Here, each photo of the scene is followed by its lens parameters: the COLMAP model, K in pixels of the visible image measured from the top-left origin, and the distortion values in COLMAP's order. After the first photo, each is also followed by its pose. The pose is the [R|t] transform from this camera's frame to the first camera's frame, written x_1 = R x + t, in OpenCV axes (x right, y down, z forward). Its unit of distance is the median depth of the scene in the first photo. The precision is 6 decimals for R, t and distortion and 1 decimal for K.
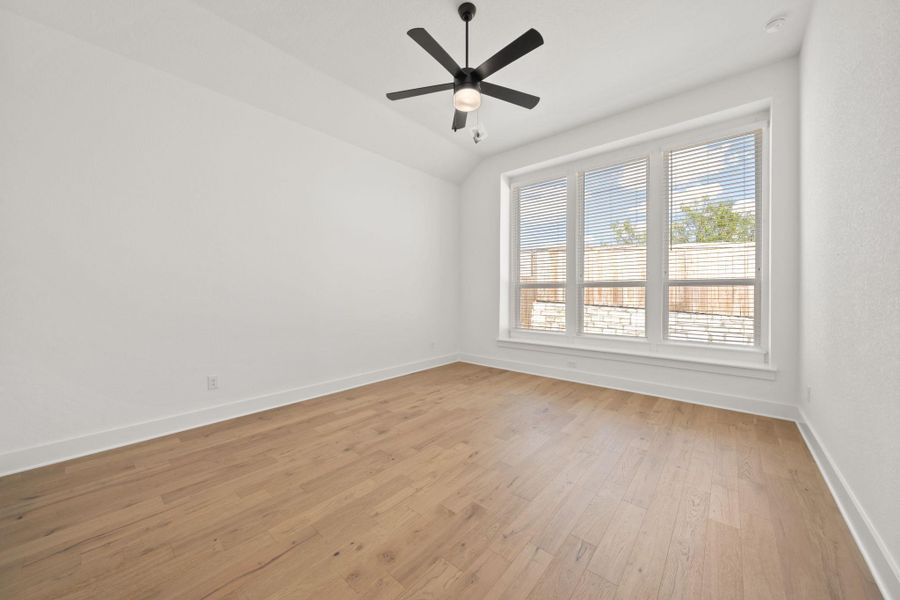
lens RADIAL K [[329.5, 0, 450.7], [0, 329.5, 294.2], [0, 0, 1]] dist [-0.000949, -0.000371]
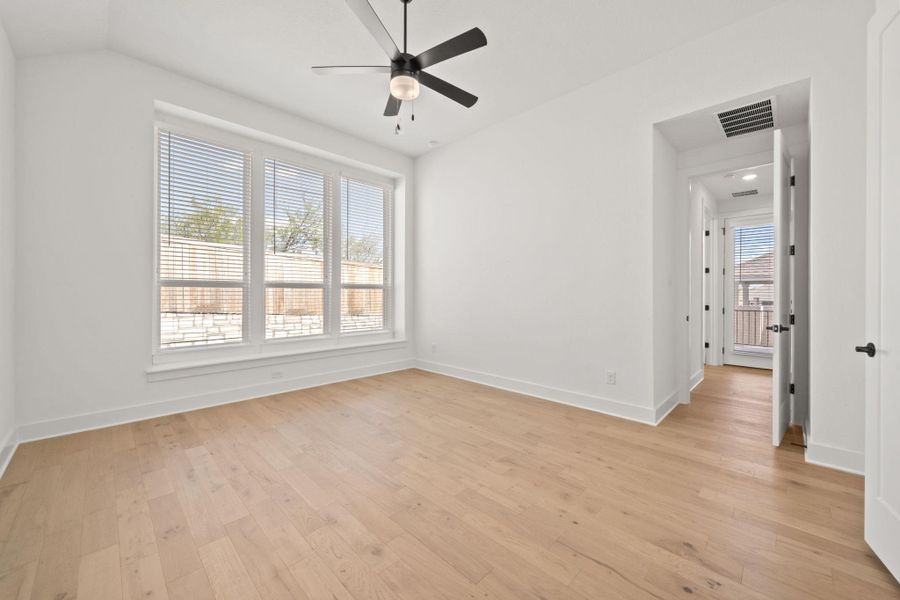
lens RADIAL K [[349.9, 0, 457.3], [0, 349.9, 297.1], [0, 0, 1]] dist [-0.001923, -0.000056]
pose [[0.032506, -0.008949, 0.999431, -0.682826], [0.002843, 0.999957, 0.008862, -0.003968], [-0.999467, 0.002554, 0.032531, 0.595344]]
